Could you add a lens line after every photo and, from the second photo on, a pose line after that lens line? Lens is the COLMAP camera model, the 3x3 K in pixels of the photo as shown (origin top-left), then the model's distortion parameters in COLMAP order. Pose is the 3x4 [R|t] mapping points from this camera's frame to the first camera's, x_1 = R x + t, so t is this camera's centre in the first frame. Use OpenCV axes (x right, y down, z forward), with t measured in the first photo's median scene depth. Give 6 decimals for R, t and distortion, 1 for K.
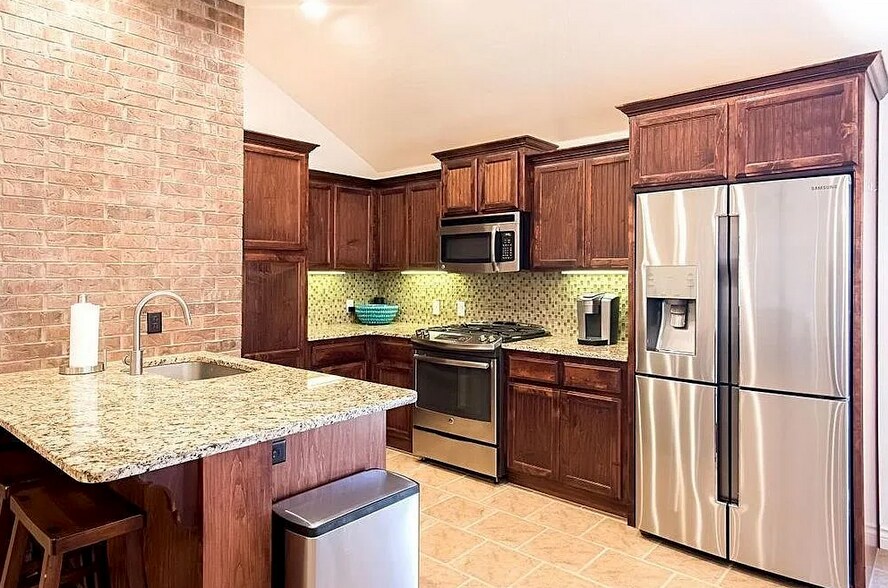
lens RADIAL K [[557.2, 0, 444.5], [0, 557.2, 268.8], [0, 0, 1]] dist [0.012894, 0.000226]
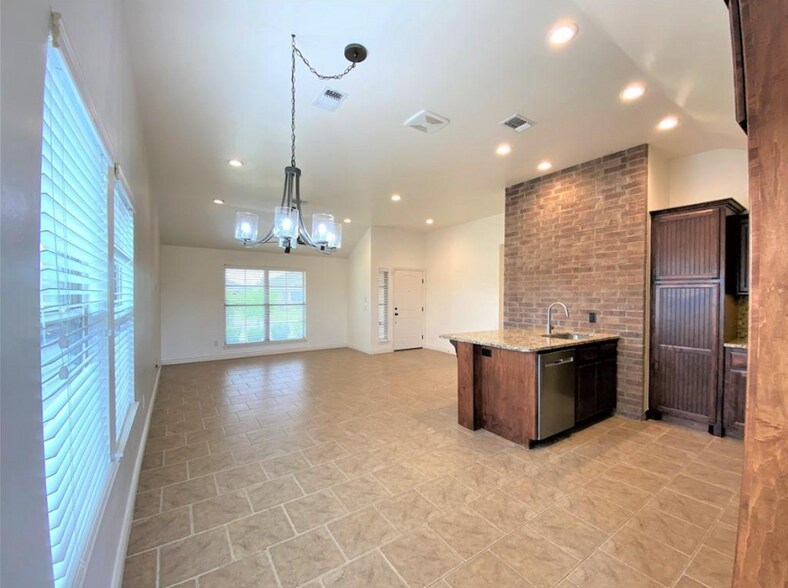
lens RADIAL K [[312.0, 0, 396.0], [0, 312.0, 297.2], [0, 0, 1]] dist [-0.014159, -0.000186]
pose [[-0.235280, 0.006601, -0.971905, 0.704783], [0.003015, 0.999977, 0.006062, 0.004573], [0.971923, -0.001504, -0.235294, 0.432479]]
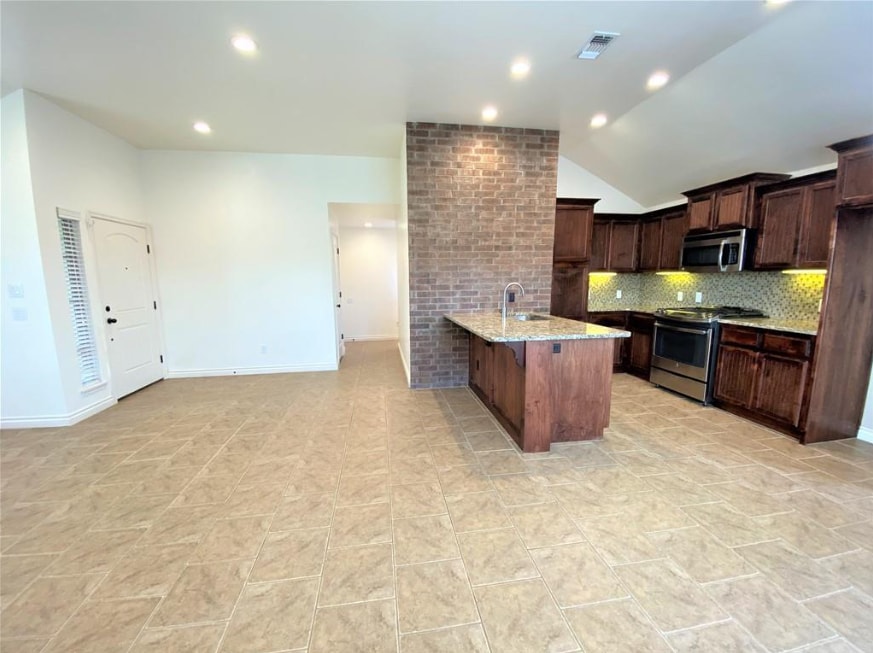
lens RADIAL K [[350.2, 0, 435.1], [0, 350.2, 328.3], [0, 0, 1]] dist [0.033789, -0.023650]
pose [[0.772371, 0.087597, -0.629102, 0.113356], [0.011133, 0.988426, 0.151297, 0.003086], [0.635074, -0.123861, 0.762457, -0.229115]]
